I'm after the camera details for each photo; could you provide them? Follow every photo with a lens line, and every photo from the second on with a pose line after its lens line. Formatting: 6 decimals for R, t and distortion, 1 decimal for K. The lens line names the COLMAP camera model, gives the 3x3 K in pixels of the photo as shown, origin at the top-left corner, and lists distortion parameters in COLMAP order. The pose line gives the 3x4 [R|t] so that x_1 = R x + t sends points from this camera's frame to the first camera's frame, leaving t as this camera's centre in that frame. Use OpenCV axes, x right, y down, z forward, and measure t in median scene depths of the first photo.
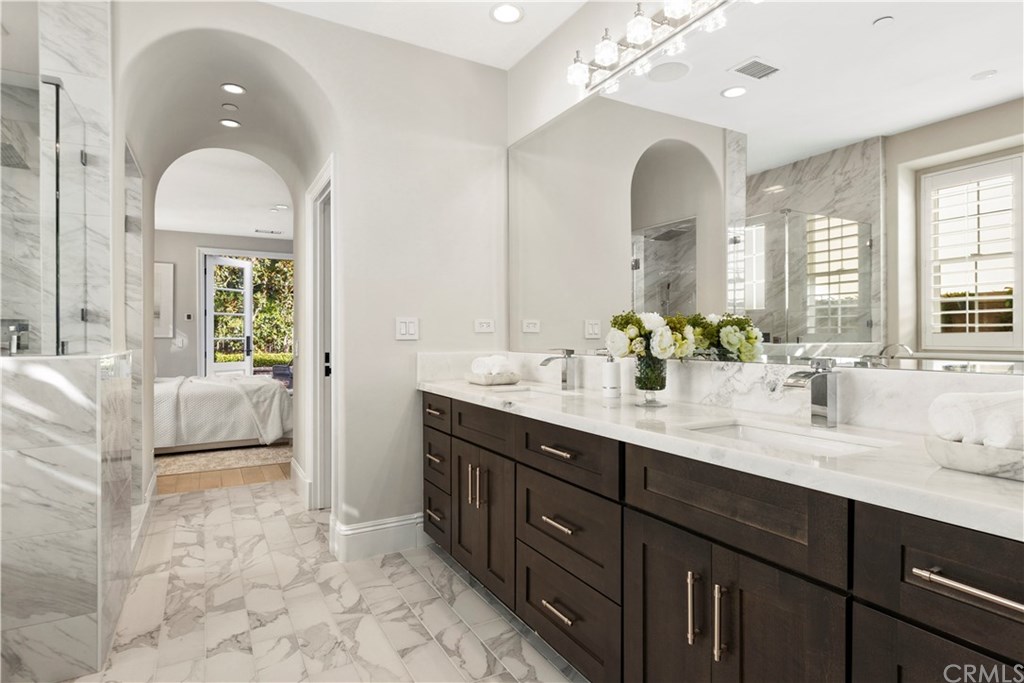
lens RADIAL K [[534.2, 0, 512.6], [0, 534.2, 338.5], [0, 0, 1]] dist [-0.003704, -0.002449]
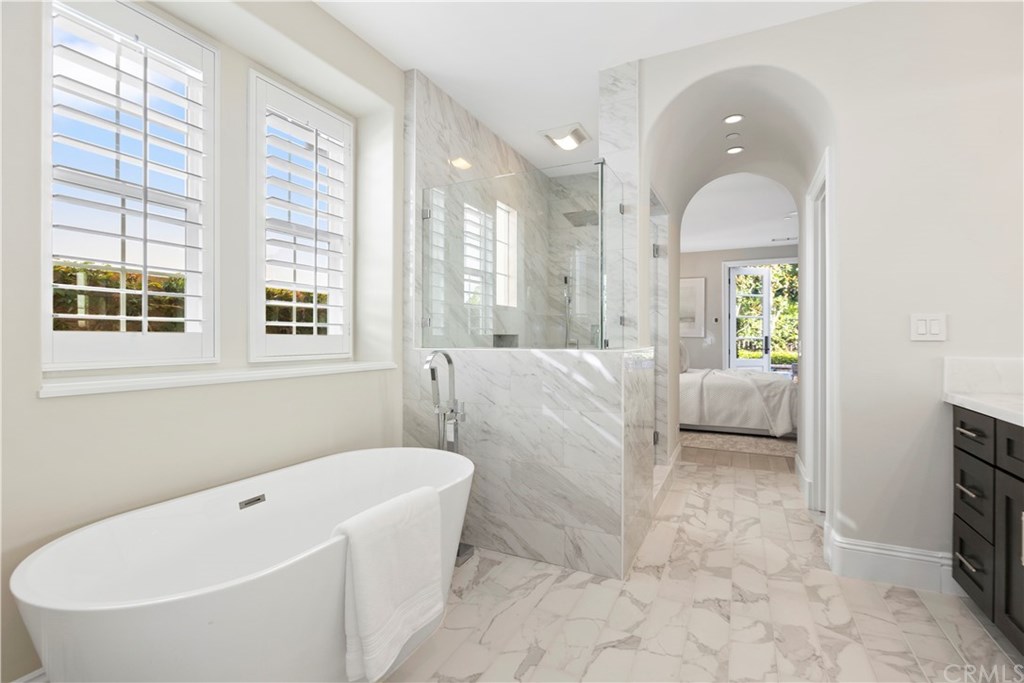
lens RADIAL K [[470.7, 0, 516.5], [0, 470.7, 334.9], [0, 0, 1]] dist [-0.002224, -0.002280]
pose [[0.568591, -0.000169, -0.822620, 0.043138], [-0.005590, 0.999976, -0.004069, -0.000333], [0.822601, 0.006911, 0.568577, 0.051568]]
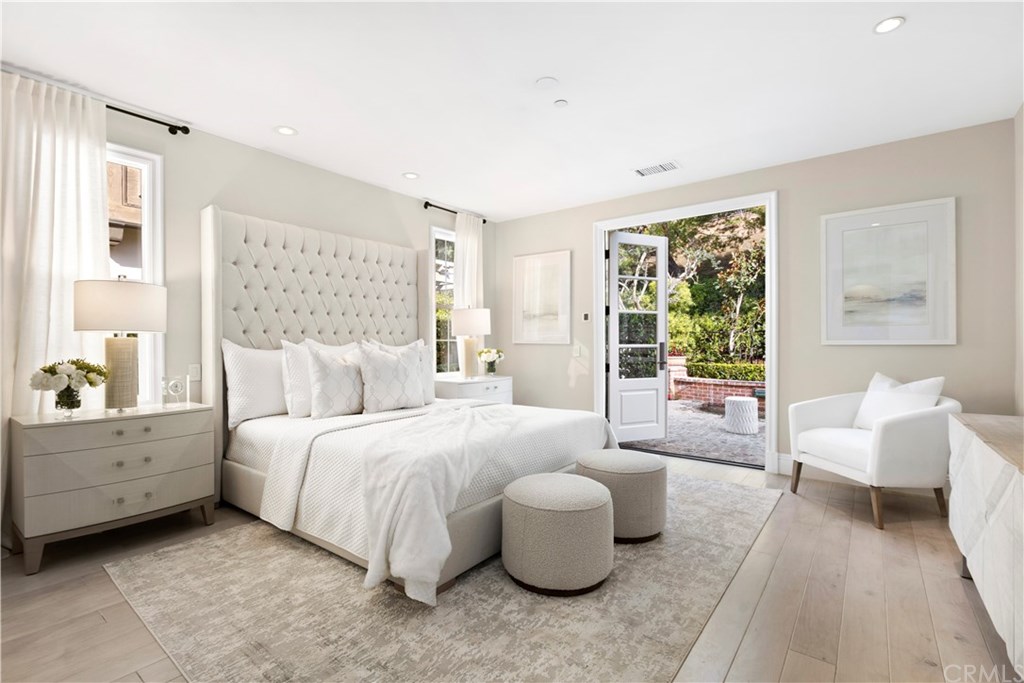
lens RADIAL K [[470.7, 0, 507.5], [0, 470.7, 340.9], [0, 0, 1]] dist [-0.002224, -0.002280]
pose [[0.393733, 0.002148, -0.919223, -0.106996], [-0.004180, 0.999991, 0.000546, -0.017704], [0.919216, 0.003628, 0.393738, 1.836101]]
